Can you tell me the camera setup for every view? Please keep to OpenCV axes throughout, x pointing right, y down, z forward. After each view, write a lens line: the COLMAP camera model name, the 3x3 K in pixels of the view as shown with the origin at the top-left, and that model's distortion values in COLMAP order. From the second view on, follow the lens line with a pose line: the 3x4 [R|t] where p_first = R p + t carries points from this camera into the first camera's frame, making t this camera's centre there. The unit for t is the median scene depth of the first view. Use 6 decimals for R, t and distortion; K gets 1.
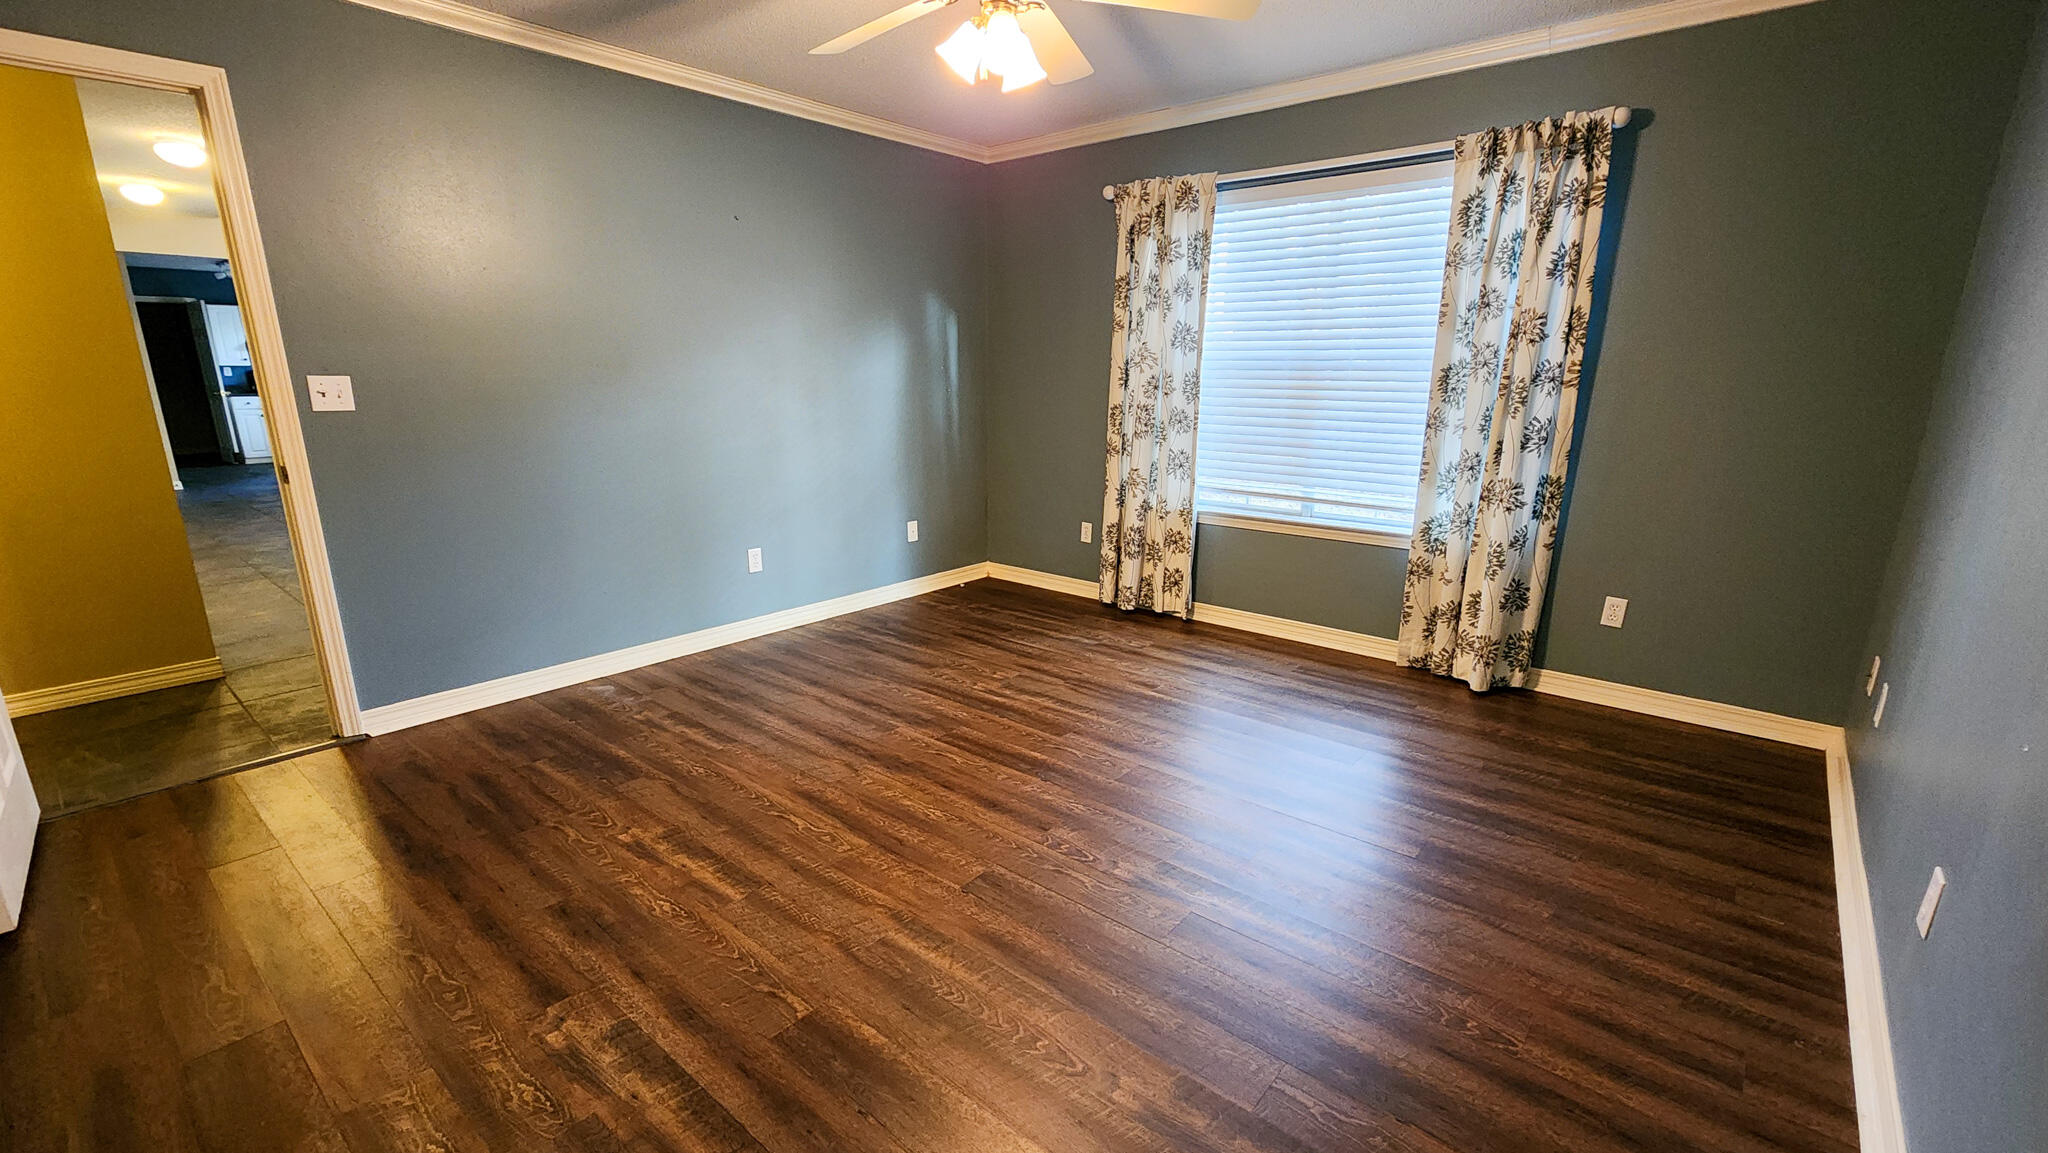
lens RADIAL K [[849.8, 0, 1008.2], [0, 849.8, 583.1], [0, 0, 1]] dist [0.001232, -0.000929]
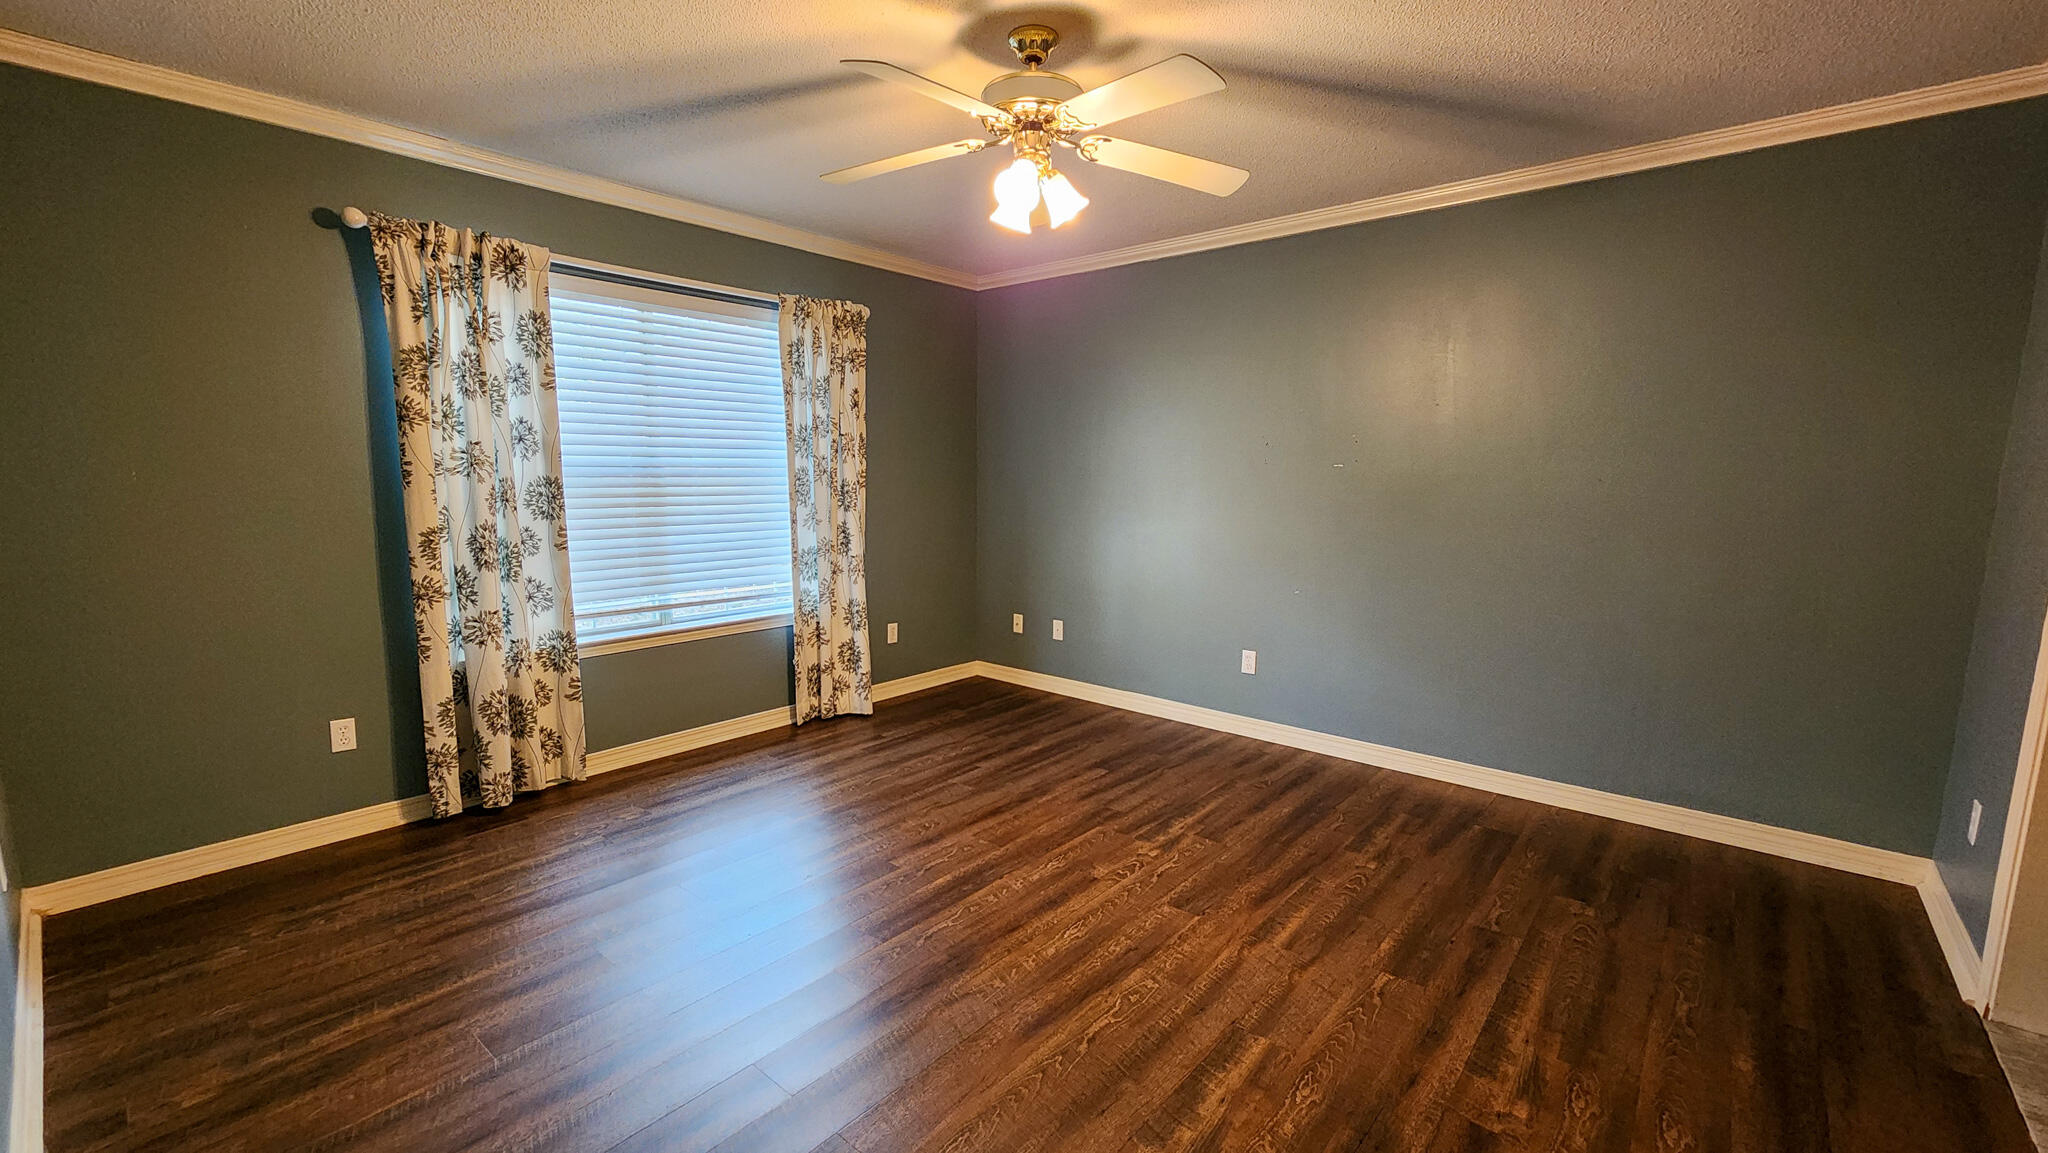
lens RADIAL K [[849.8, 0, 1006.8], [0, 849.8, 585.9], [0, 0, 1]] dist [0.001232, -0.000929]
pose [[0.013111, -0.136389, 0.990569, -0.676584], [0.241769, 0.961692, 0.129213, -0.171247], [-0.970245, 0.237794, 0.045583, 0.640501]]
